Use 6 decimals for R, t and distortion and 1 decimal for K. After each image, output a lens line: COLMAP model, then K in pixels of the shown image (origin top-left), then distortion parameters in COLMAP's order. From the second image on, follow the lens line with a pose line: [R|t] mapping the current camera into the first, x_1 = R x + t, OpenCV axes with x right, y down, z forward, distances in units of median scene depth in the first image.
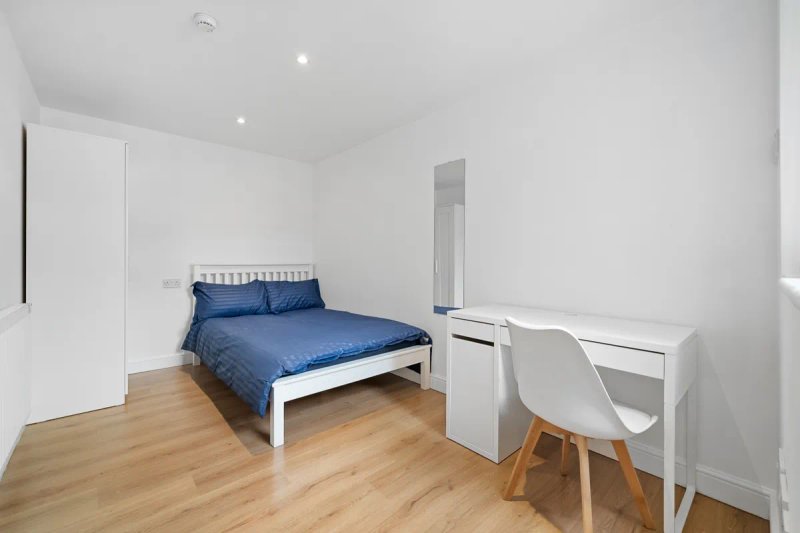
lens RADIAL K [[343.9, 0, 399.4], [0, 343.9, 262.9], [0, 0, 1]] dist [0.001497, 0.000256]
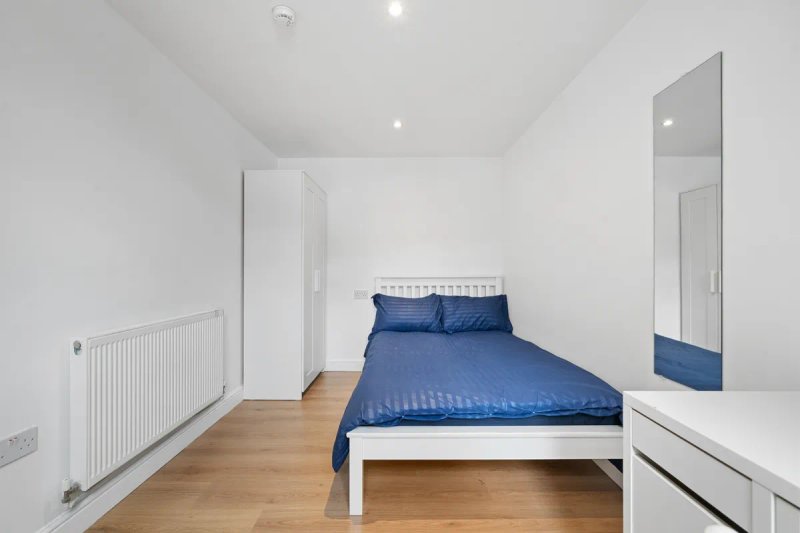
lens RADIAL K [[335.0, 0, 396.7], [0, 335.0, 268.5], [0, 0, 1]] dist [0.000823, 0.000239]
pose [[0.732134, -0.008723, -0.681105, 0.138246], [-0.000211, 0.999915, -0.013034, -0.007396], [0.681160, 0.009686, 0.732070, 0.297825]]
